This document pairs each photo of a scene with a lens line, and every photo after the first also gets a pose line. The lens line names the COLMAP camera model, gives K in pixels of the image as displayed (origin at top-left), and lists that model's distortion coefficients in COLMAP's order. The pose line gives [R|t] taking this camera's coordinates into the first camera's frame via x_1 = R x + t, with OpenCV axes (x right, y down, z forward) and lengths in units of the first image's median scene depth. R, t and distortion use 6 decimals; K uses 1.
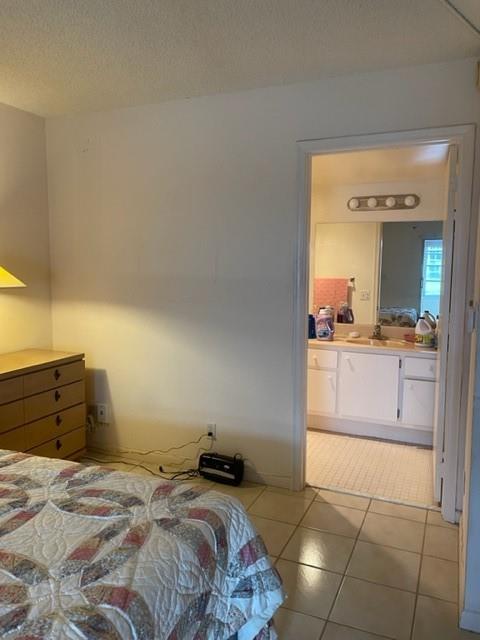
lens RADIAL K [[486.1, 0, 240.3], [0, 486.1, 315.6], [0, 0, 1]] dist [0.110064, -0.131771]
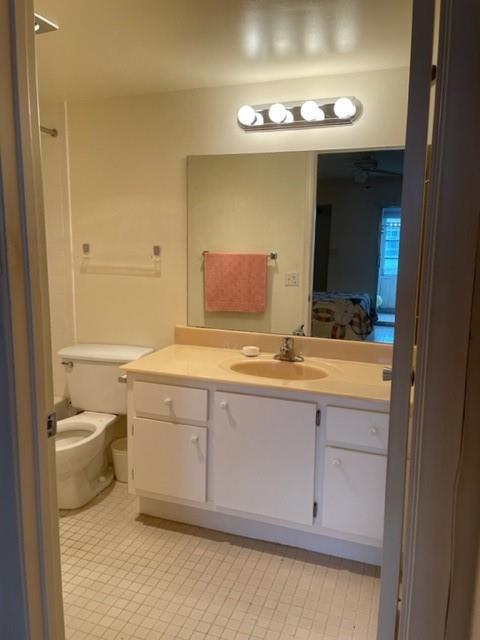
lens RADIAL K [[486.1, 0, 240.3], [0, 486.1, 315.6], [0, 0, 1]] dist [0.110064, -0.131771]
pose [[0.997651, -0.004150, 0.068377, 0.195581], [0.001020, 0.998953, 0.045741, -0.031112], [-0.068496, -0.045564, 0.996610, 0.464386]]
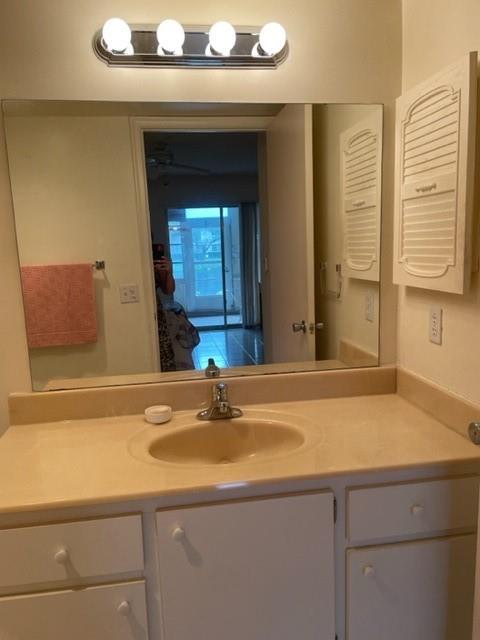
lens RADIAL K [[484.8, 0, 238.5], [0, 484.8, 322.6], [0, 0, 1]] dist [0.085300, -0.127765]
pose [[0.839021, -0.125477, 0.529433, 0.106041], [0.101084, 0.992052, 0.074926, -0.054420], [-0.534627, -0.009347, 0.845036, 0.710721]]
